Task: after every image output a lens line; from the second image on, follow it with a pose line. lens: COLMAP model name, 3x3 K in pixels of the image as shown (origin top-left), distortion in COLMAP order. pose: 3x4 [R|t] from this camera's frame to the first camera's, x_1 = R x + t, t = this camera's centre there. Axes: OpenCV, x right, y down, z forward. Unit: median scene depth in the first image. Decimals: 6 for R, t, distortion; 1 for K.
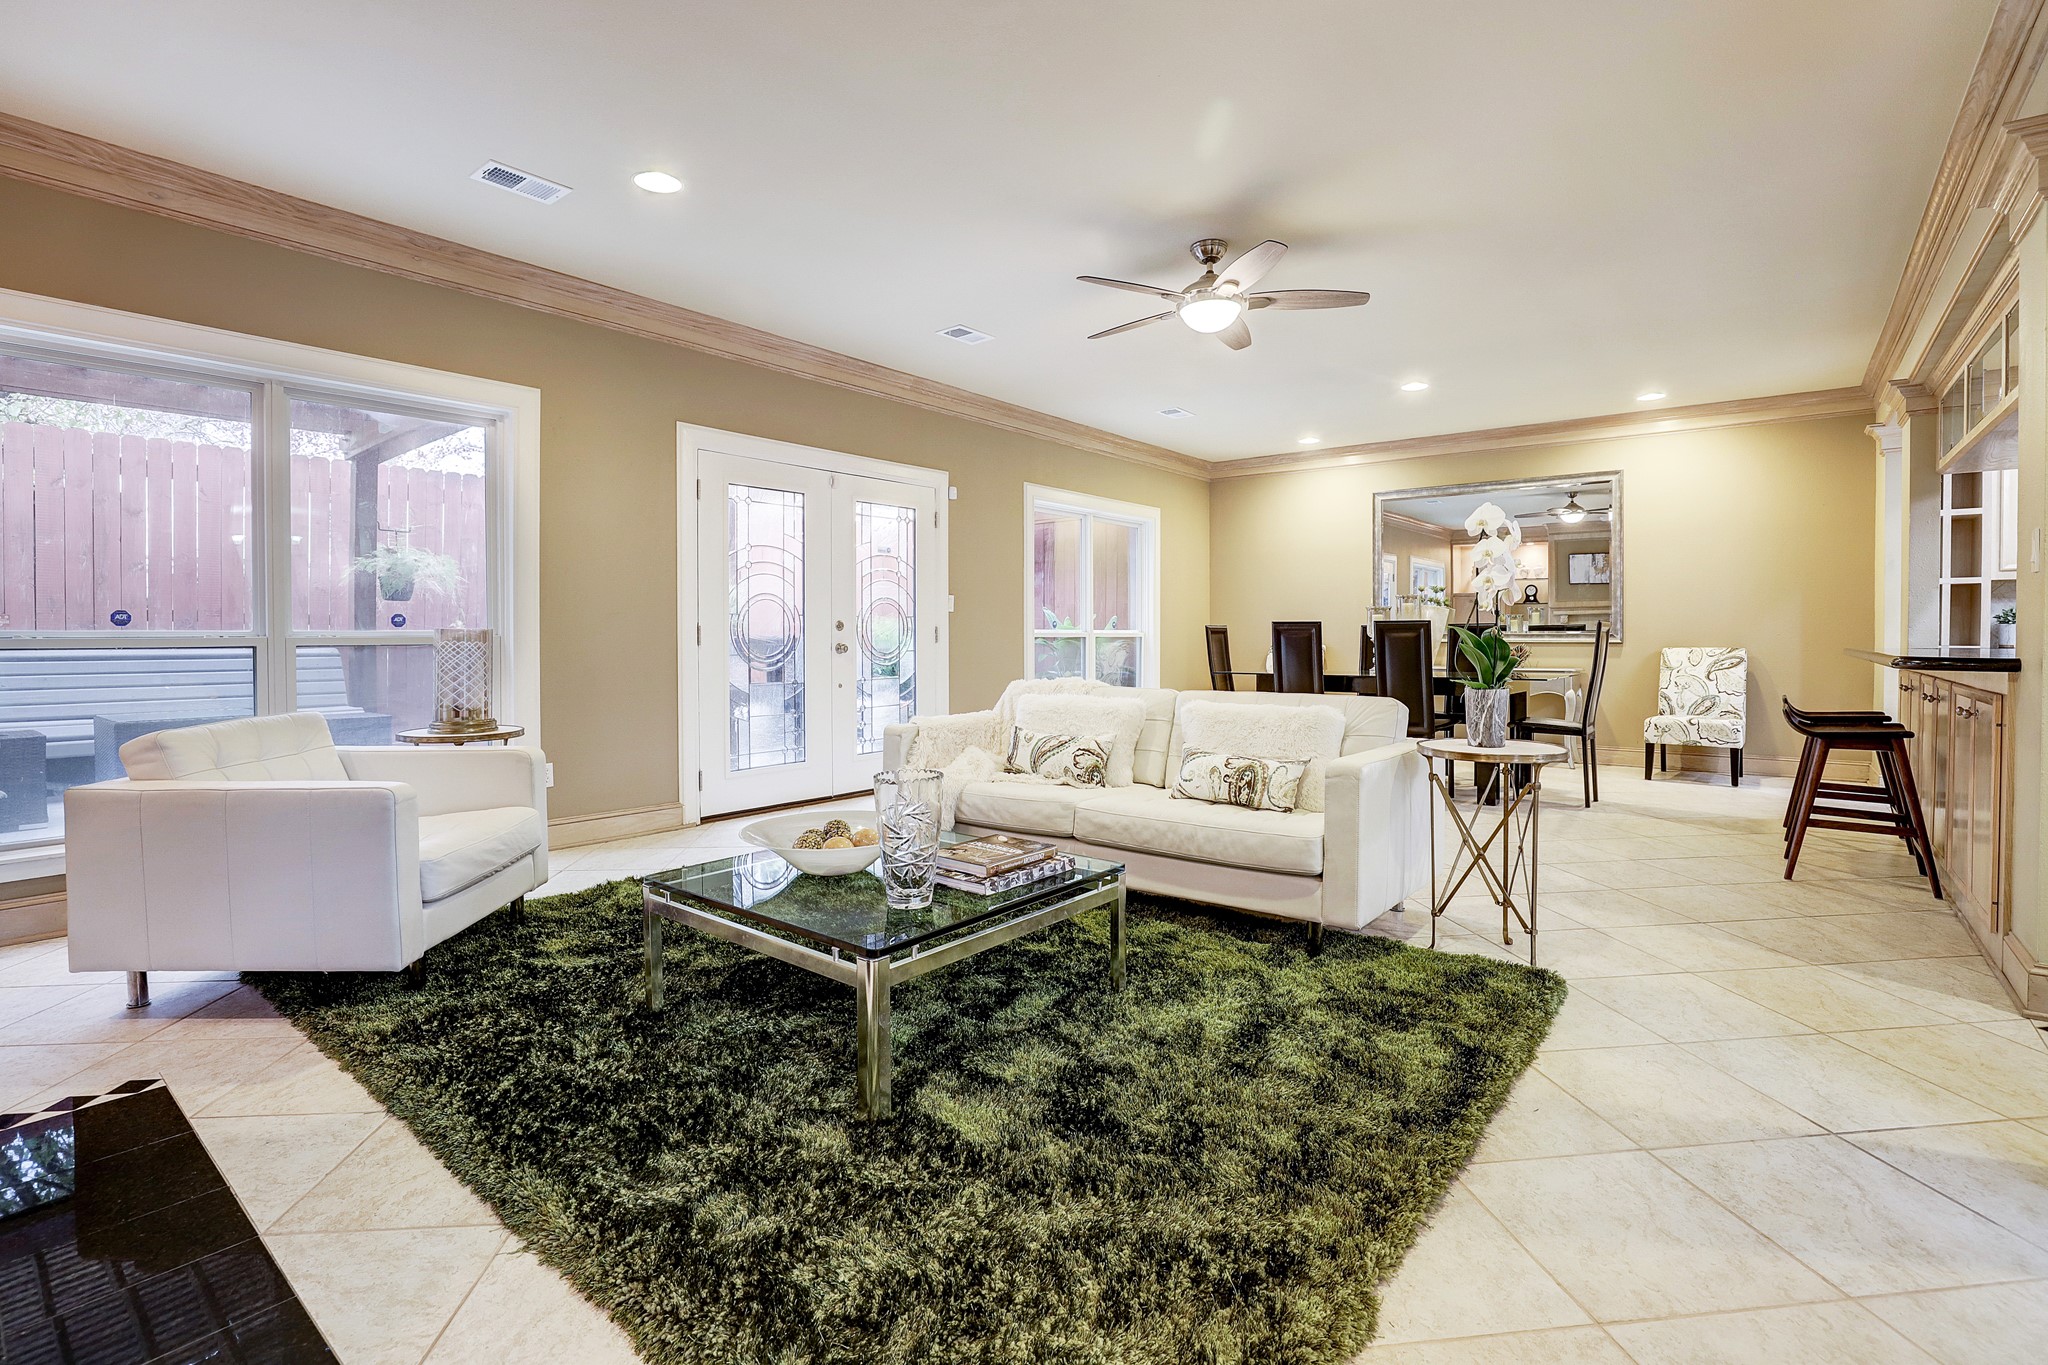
lens RADIAL K [[938.5, 0, 1024.0], [0, 938.5, 682.5], [0, 0, 1]] dist [0.001603, 0.000101]
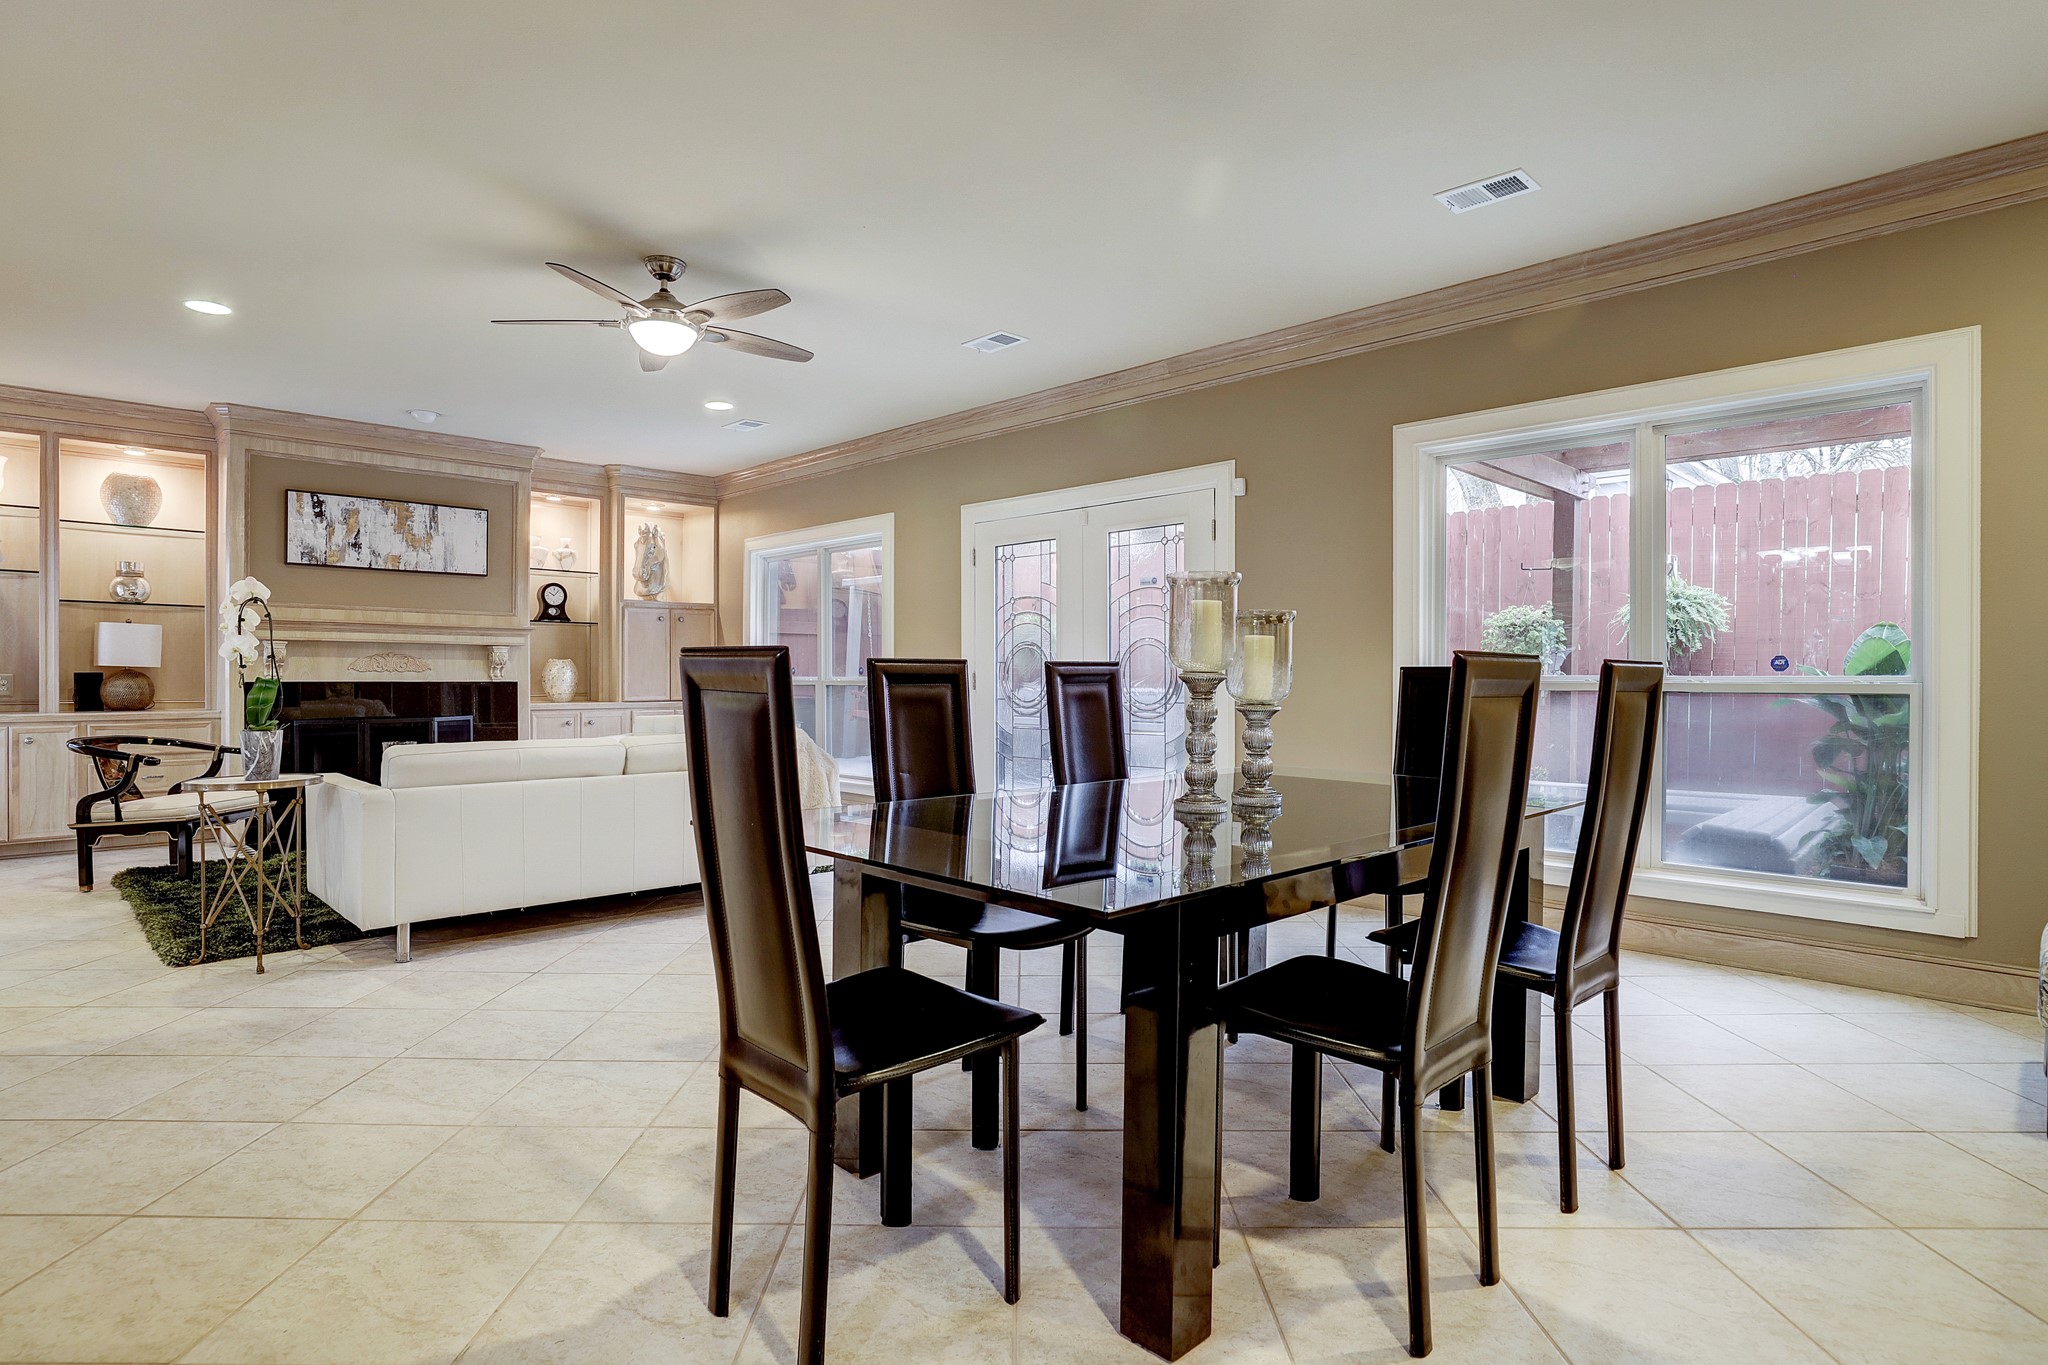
lens RADIAL K [[1061.3, 0, 1024.0], [0, 1061.3, 682.5], [0, 0, 1]] dist [-0.002993, -0.000227]
pose [[-0.097603, 0.007565, -0.995197, 0.747507], [-0.055850, 0.998354, 0.013066, -0.054413], [0.993657, 0.056857, -0.097020, 0.923382]]
